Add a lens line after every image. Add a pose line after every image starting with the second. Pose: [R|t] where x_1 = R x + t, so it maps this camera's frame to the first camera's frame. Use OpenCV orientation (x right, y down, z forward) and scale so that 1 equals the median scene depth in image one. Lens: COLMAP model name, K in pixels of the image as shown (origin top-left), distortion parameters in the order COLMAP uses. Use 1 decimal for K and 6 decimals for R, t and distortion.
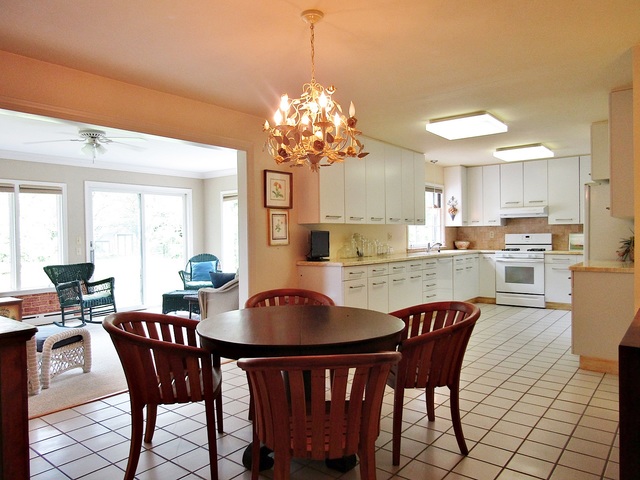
lens RADIAL K [[453.2, 0, 320.9], [0, 453.2, 239.9], [0, 0, 1]] dist [0.006971, 0.003508]
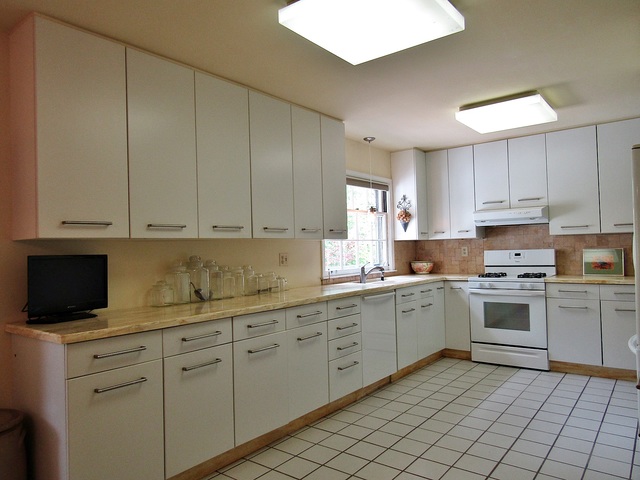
lens RADIAL K [[453.2, 0, 318.8], [0, 453.2, 240.0], [0, 0, 1]] dist [0.006971, 0.003508]
pose [[0.999871, -0.013828, 0.008161, 0.170039], [0.014081, 0.999395, -0.031790, -0.011386], [-0.007716, 0.031901, 0.999461, 0.361775]]
